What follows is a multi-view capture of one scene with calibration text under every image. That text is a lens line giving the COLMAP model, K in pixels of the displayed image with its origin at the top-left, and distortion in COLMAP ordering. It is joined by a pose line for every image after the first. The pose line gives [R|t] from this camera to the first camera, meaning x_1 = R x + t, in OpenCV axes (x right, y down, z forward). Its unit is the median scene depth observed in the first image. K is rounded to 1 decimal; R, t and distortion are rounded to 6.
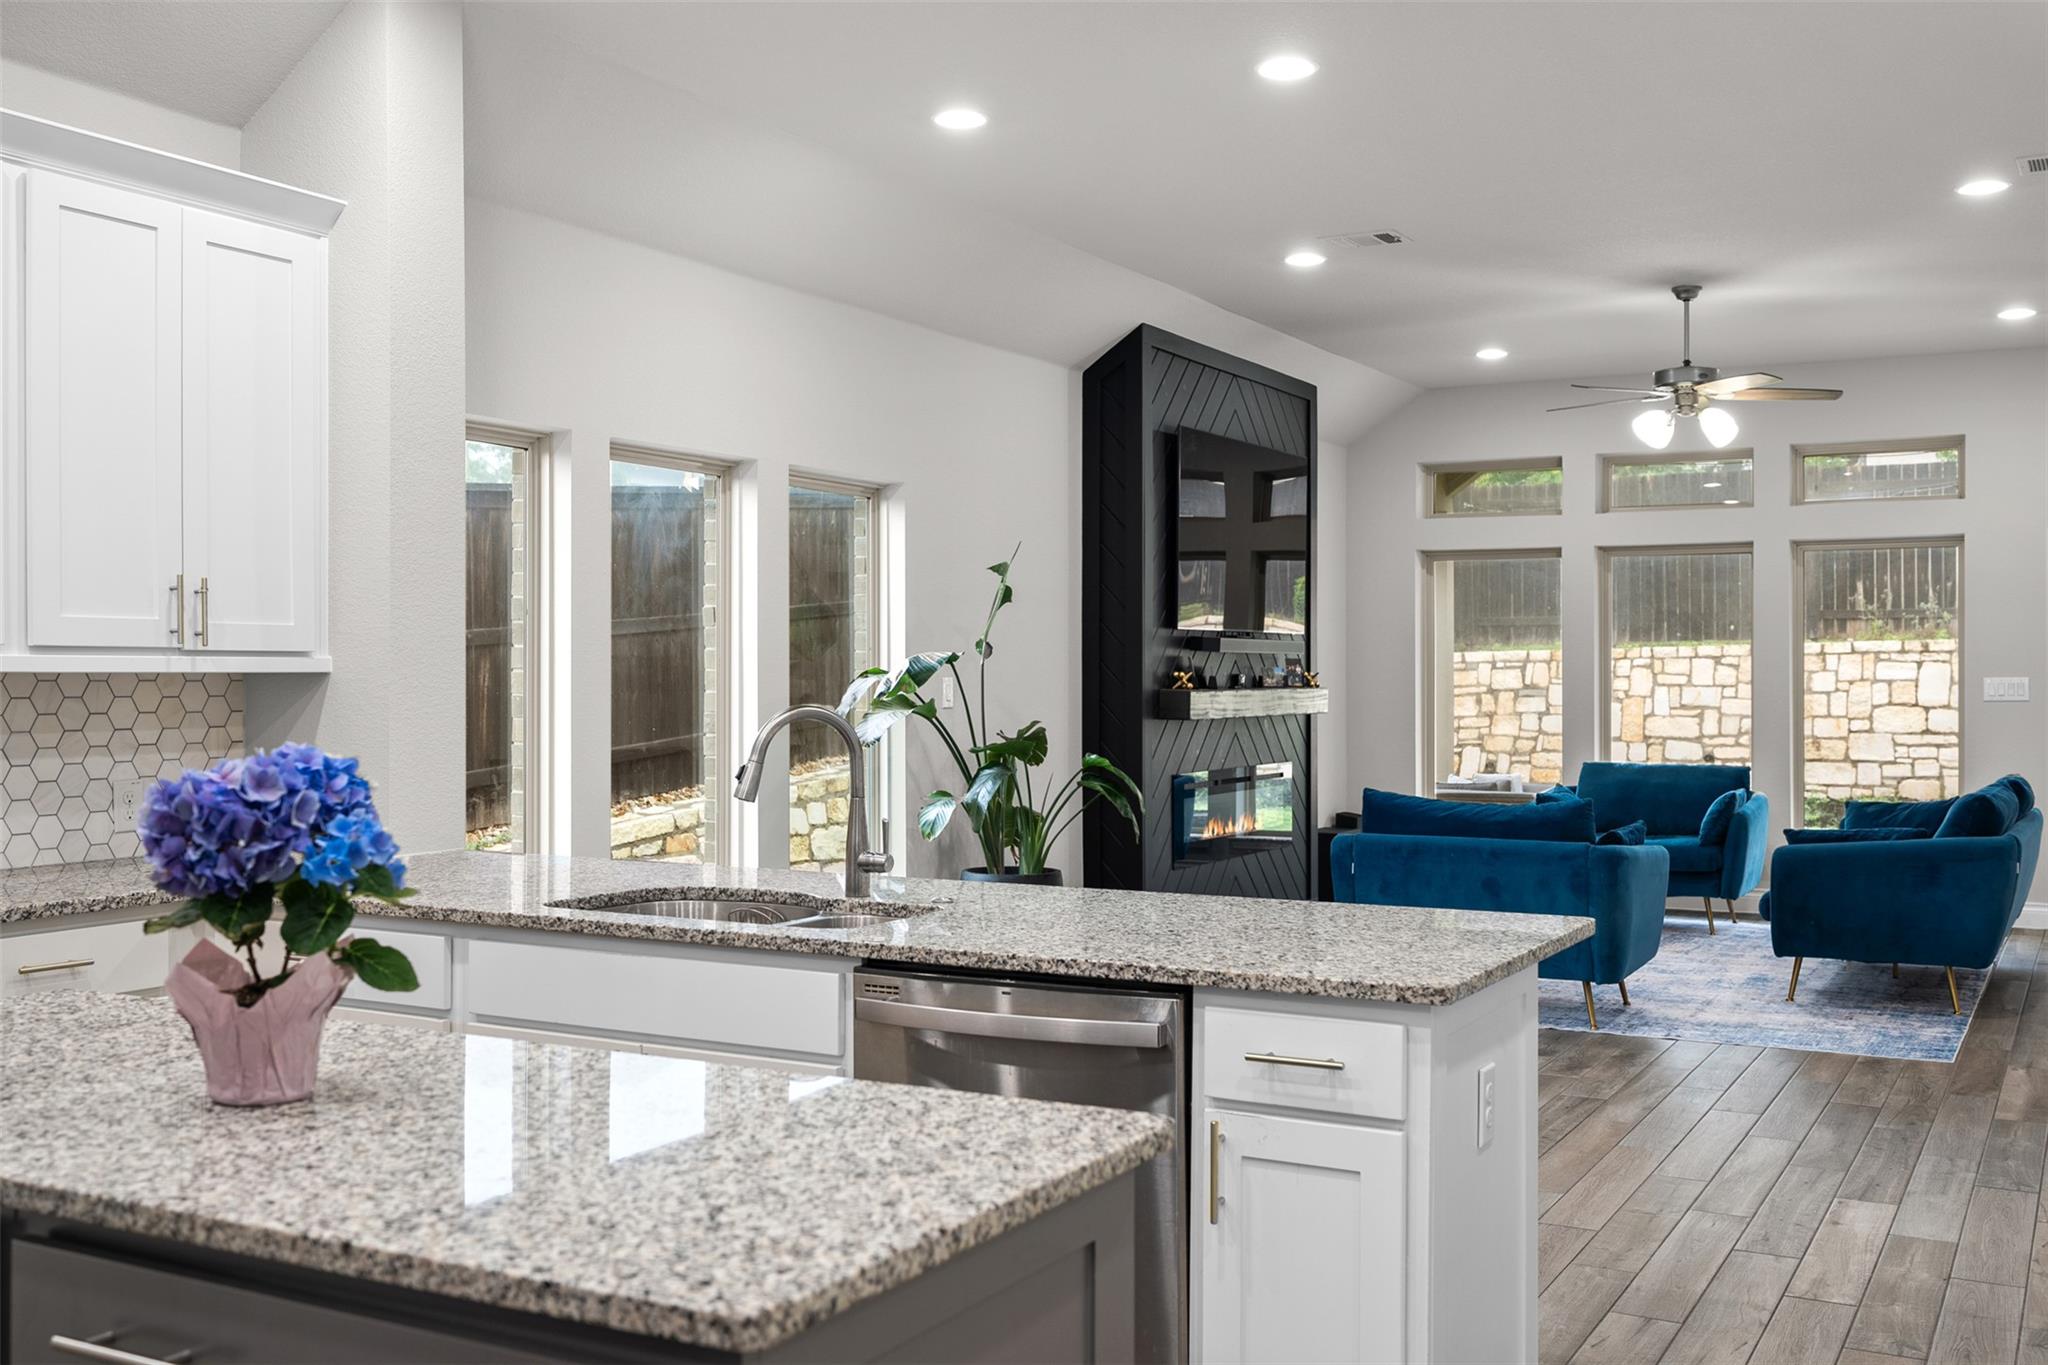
lens RADIAL K [[2005.0, 0, 1033.6], [0, 2005.0, 662.5], [0, 0, 1]] dist [0.010576, 0.000000]
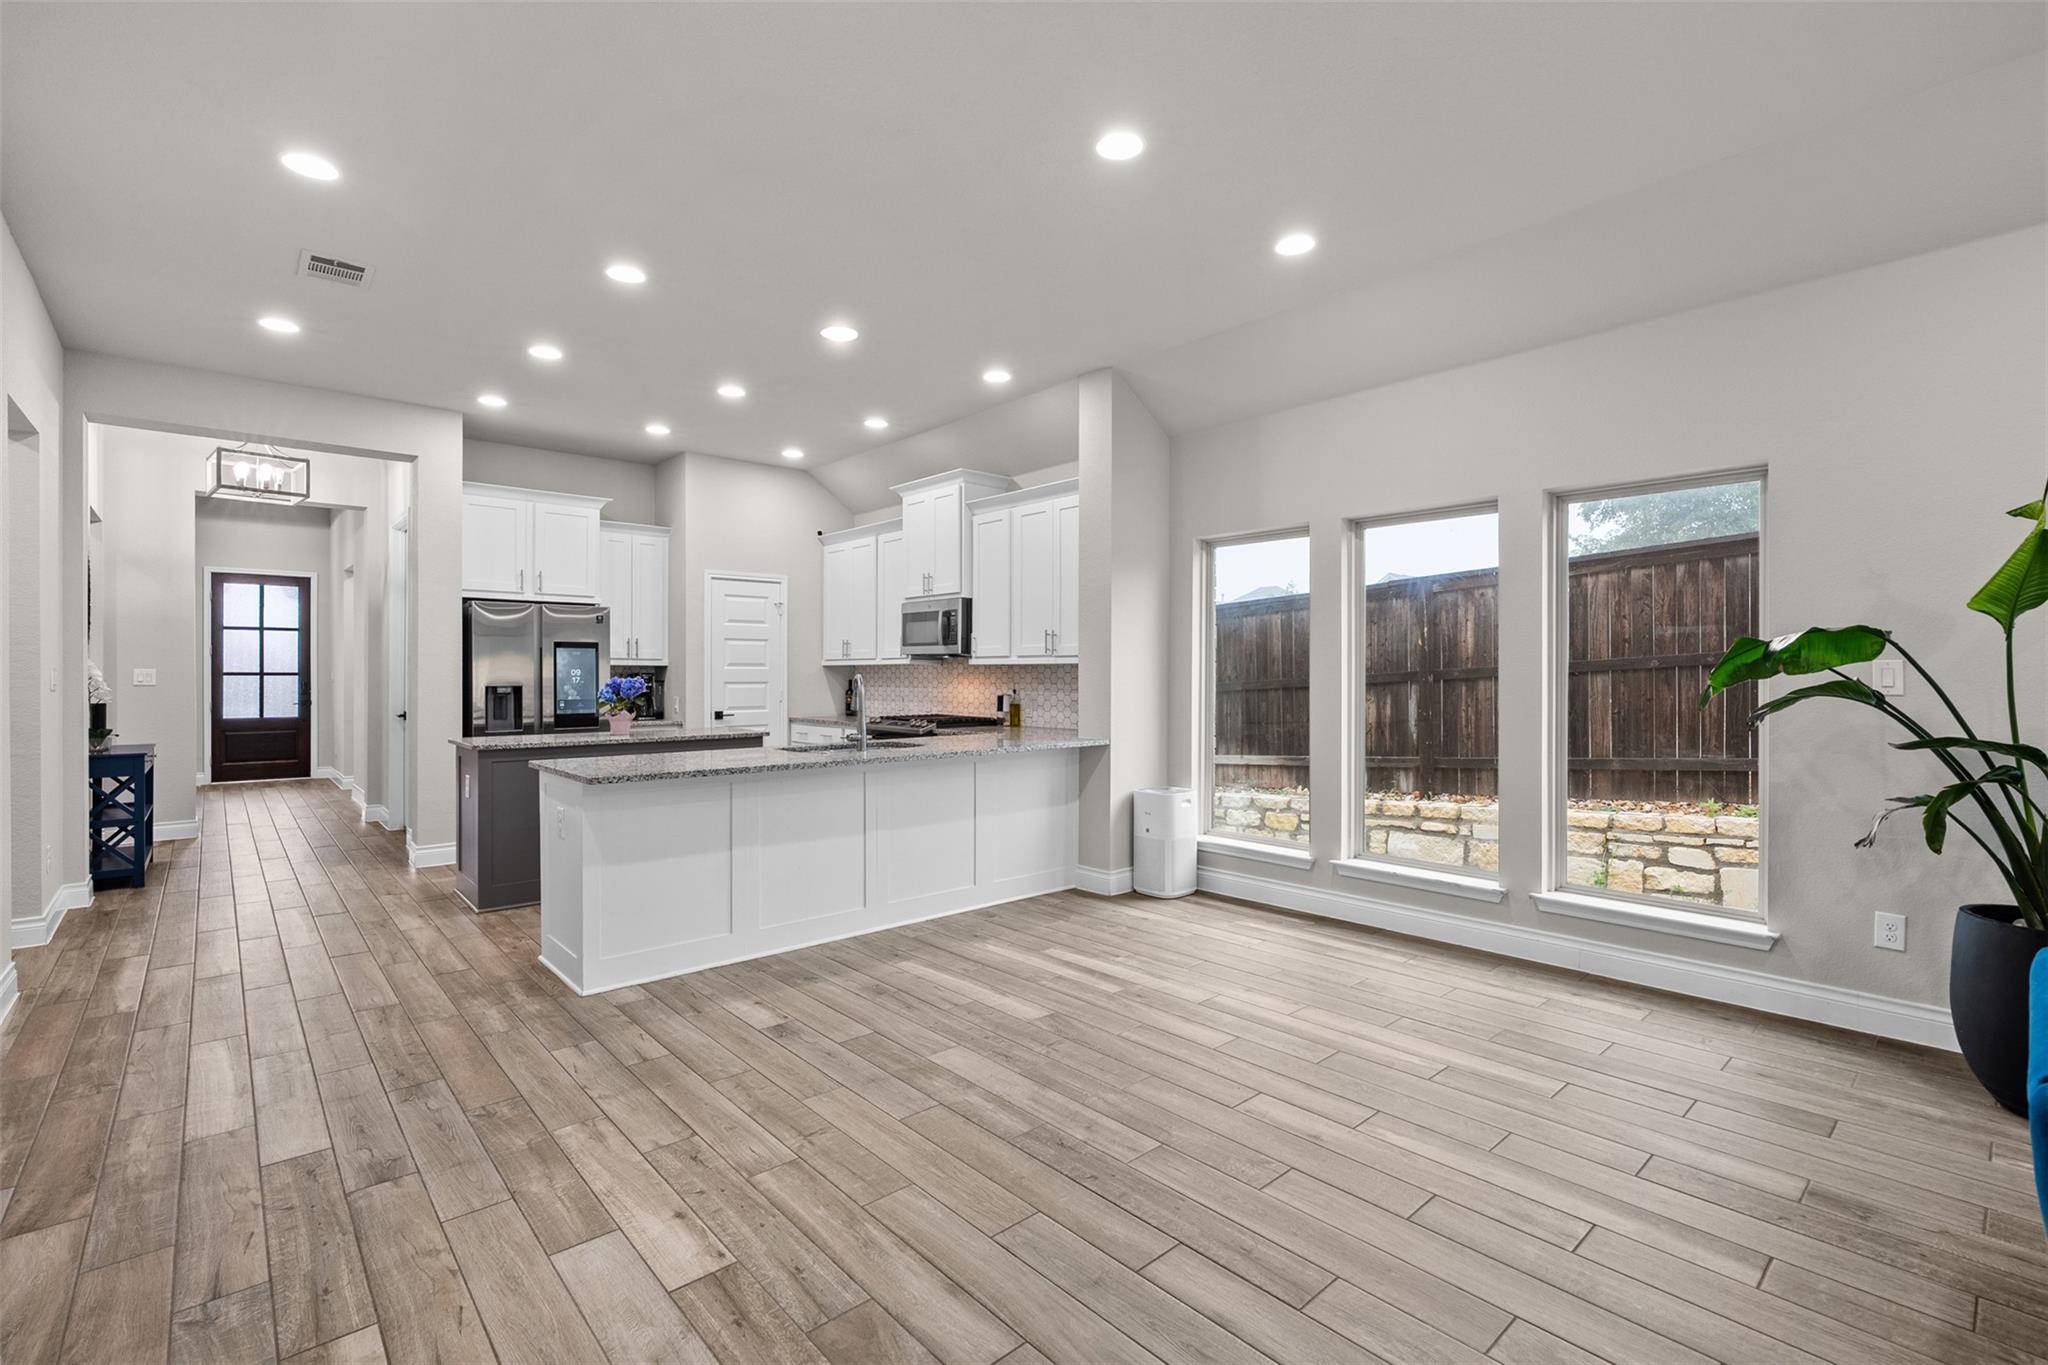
lens RADIAL K [[918.5, 0, 1025.5], [0, 918.5, 670.9], [0, 0, 1]] dist [-0.006606, 0.002049]
pose [[-0.343023, -0.002478, -0.939324, 0.421034], [0.005955, 0.999971, -0.004812, 0.010989], [0.939308, -0.007245, -0.342998, 0.728650]]
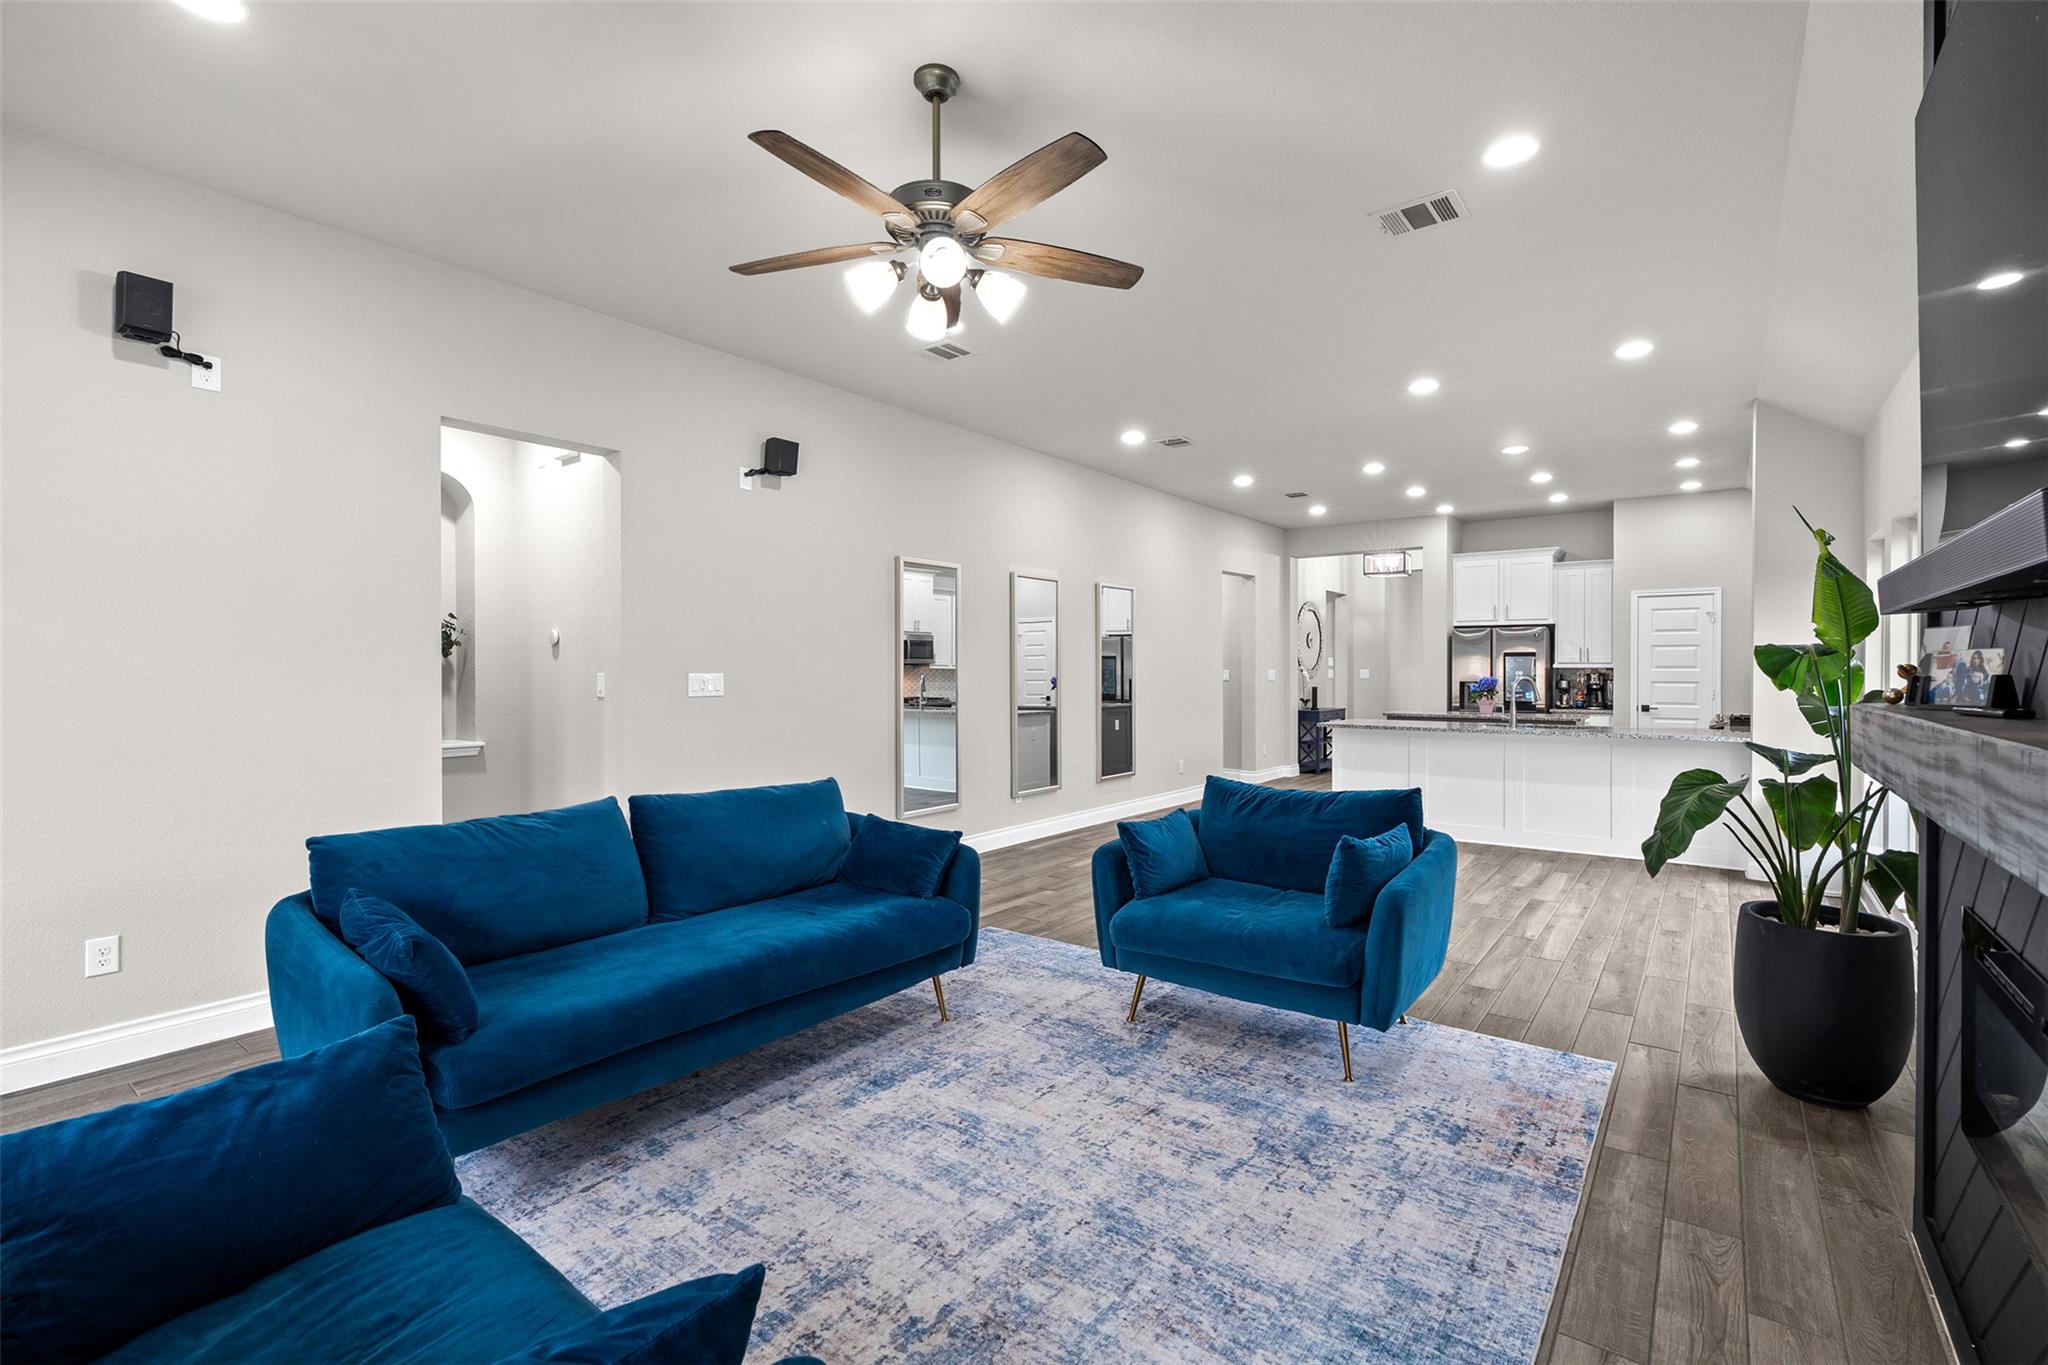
lens RADIAL K [[918.5, 0, 1033.3], [0, 918.5, 675.9], [0, 0, 1]] dist [-0.006606, 0.002049]
pose [[-0.988645, -0.003583, 0.150229, 0.251966], [-0.002852, 0.999983, 0.005079, 0.006526], [-0.150244, 0.004592, -0.988638, 1.308472]]
